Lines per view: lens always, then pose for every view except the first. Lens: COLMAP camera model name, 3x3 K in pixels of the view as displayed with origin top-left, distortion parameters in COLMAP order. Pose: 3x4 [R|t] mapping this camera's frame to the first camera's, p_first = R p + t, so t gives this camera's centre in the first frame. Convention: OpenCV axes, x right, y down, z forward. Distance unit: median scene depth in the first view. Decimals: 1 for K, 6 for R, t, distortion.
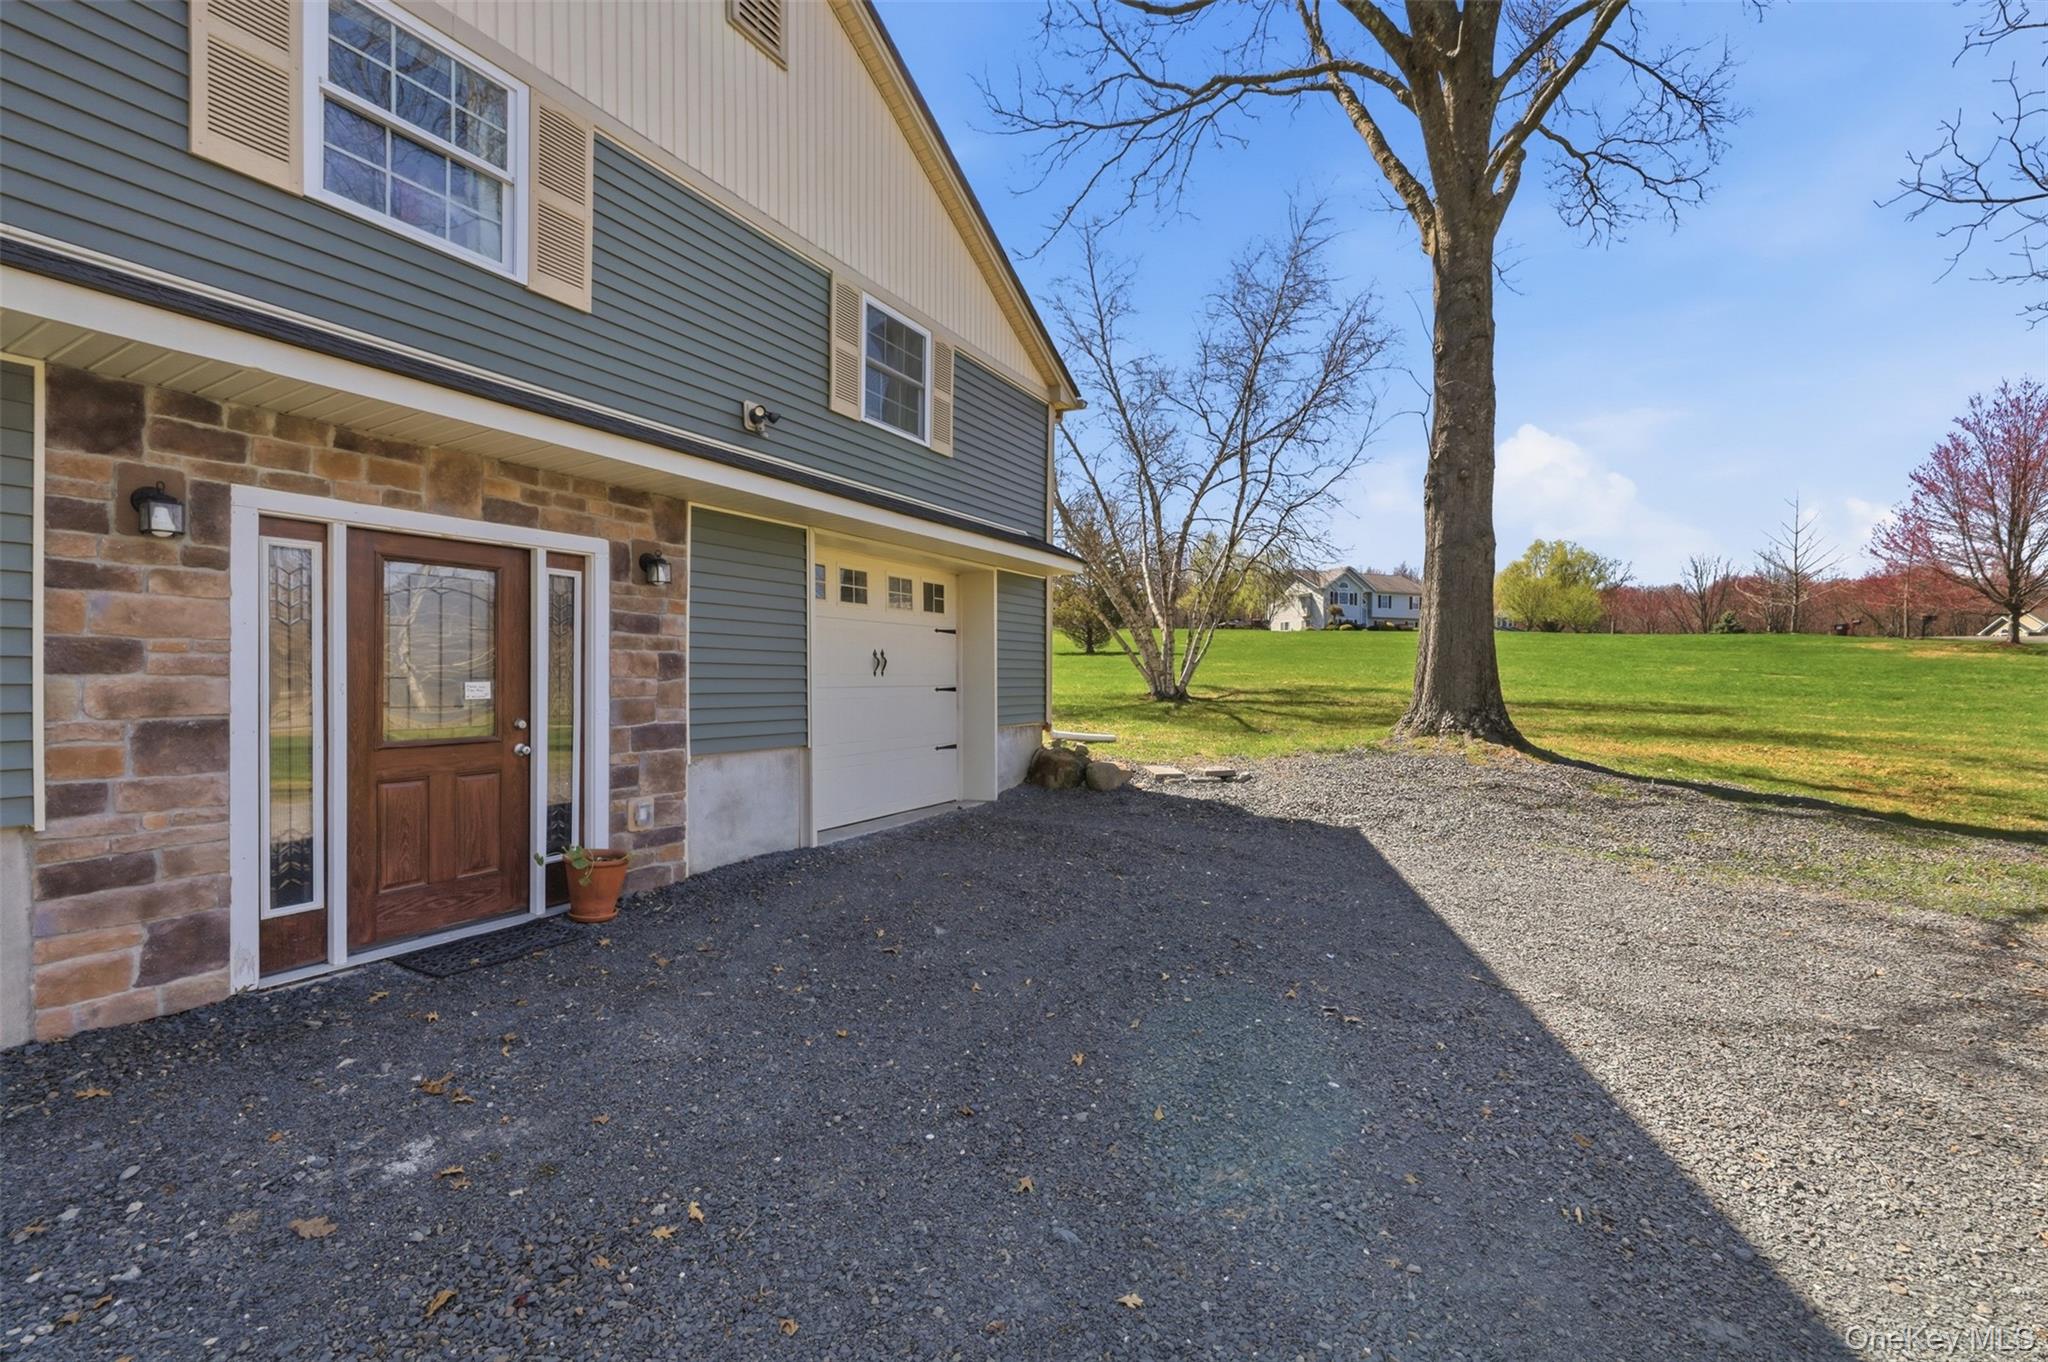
lens RADIAL K [[863.8, 0, 1027.0], [0, 863.8, 672.1], [0, 0, 1]] dist [0.002254, 0.000310]
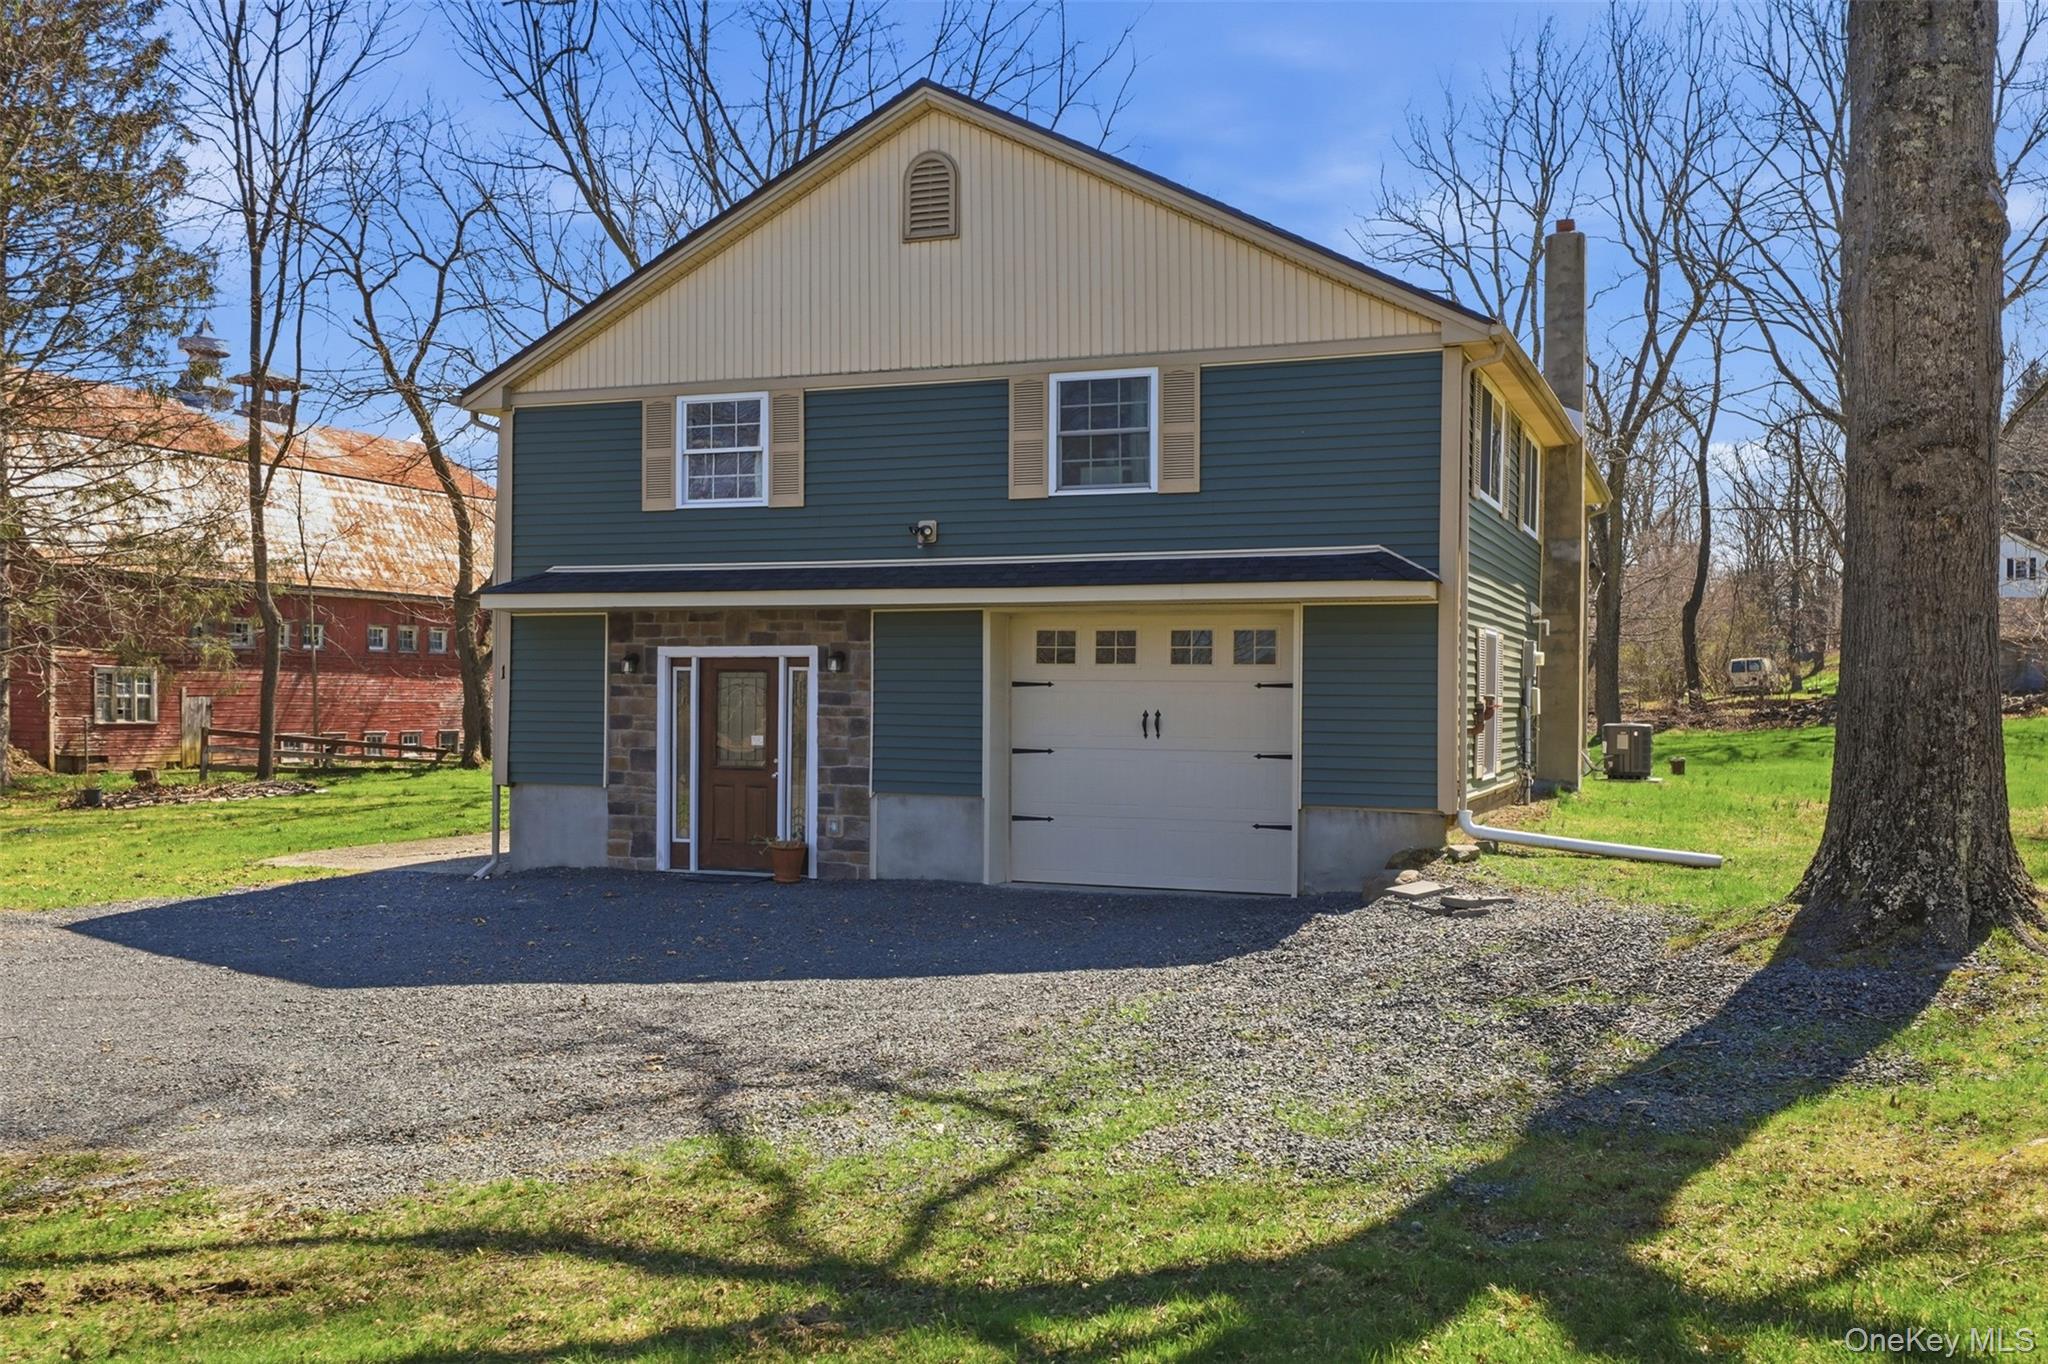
lens RADIAL K [[1830.2, 0, 1022.0], [0, 1830.2, 694.5], [0, 0, 1]] dist [0.001912, 0.004237]
pose [[0.120254, -0.009732, -0.992695, 2.734121], [-0.007371, 0.999916, -0.010696, -0.031984], [0.992716, 0.008604, 0.120173, 0.941020]]
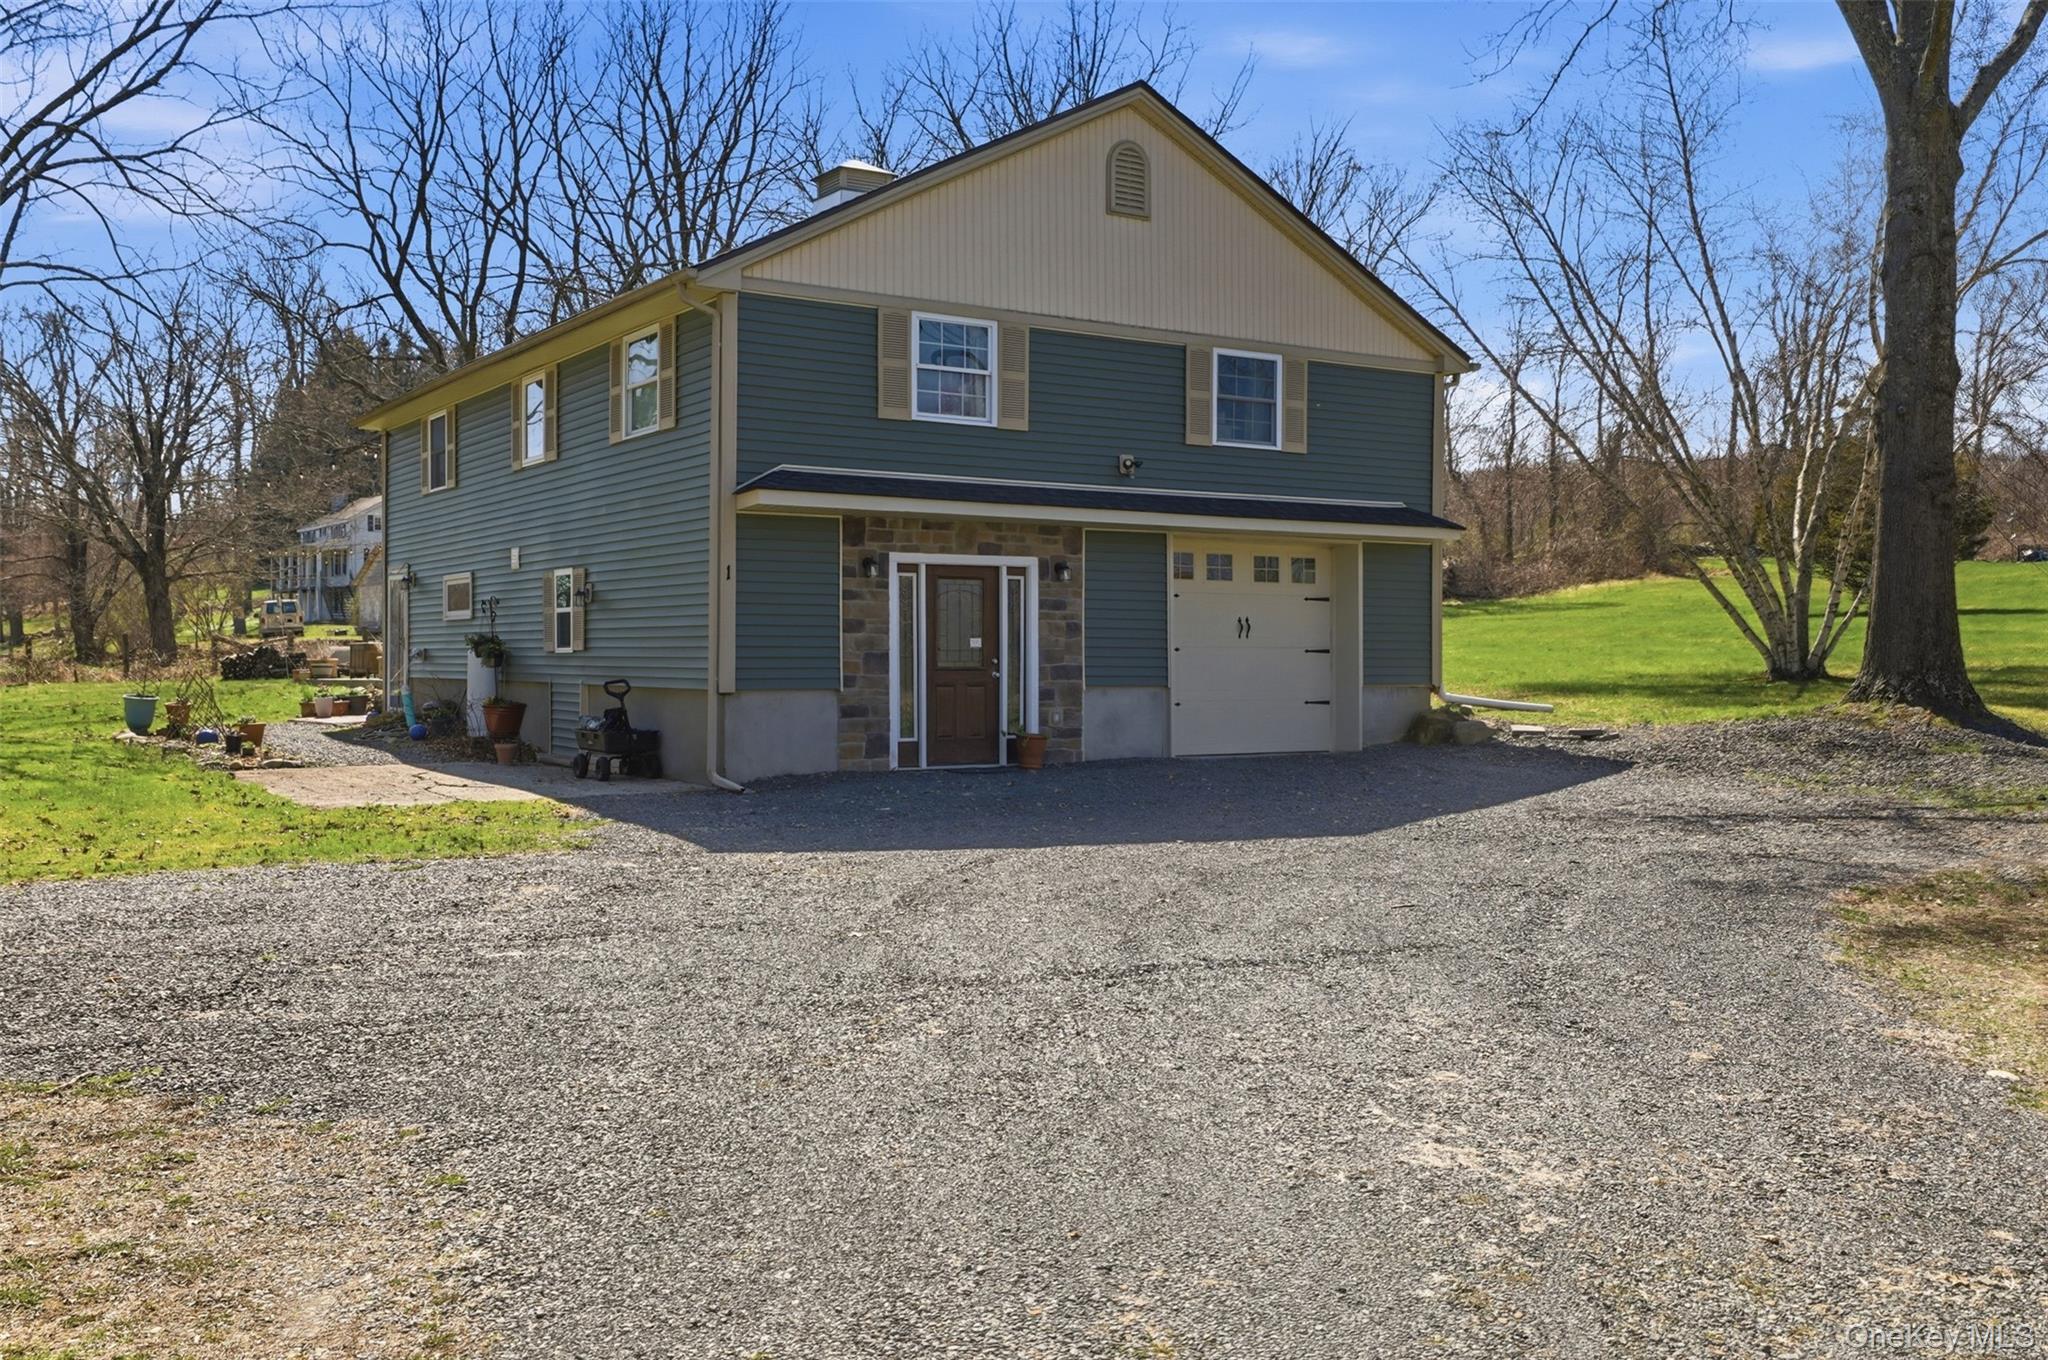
lens RADIAL K [[1830.2, 0, 1019.1], [0, 1830.2, 683.6], [0, 0, 1]] dist [0.001912, 0.004237]
pose [[0.876959, 0.002453, -0.480559, 1.212463], [0.003885, 0.999918, 0.012195, 0.054393], [0.480550, -0.012562, 0.876878, -2.177197]]
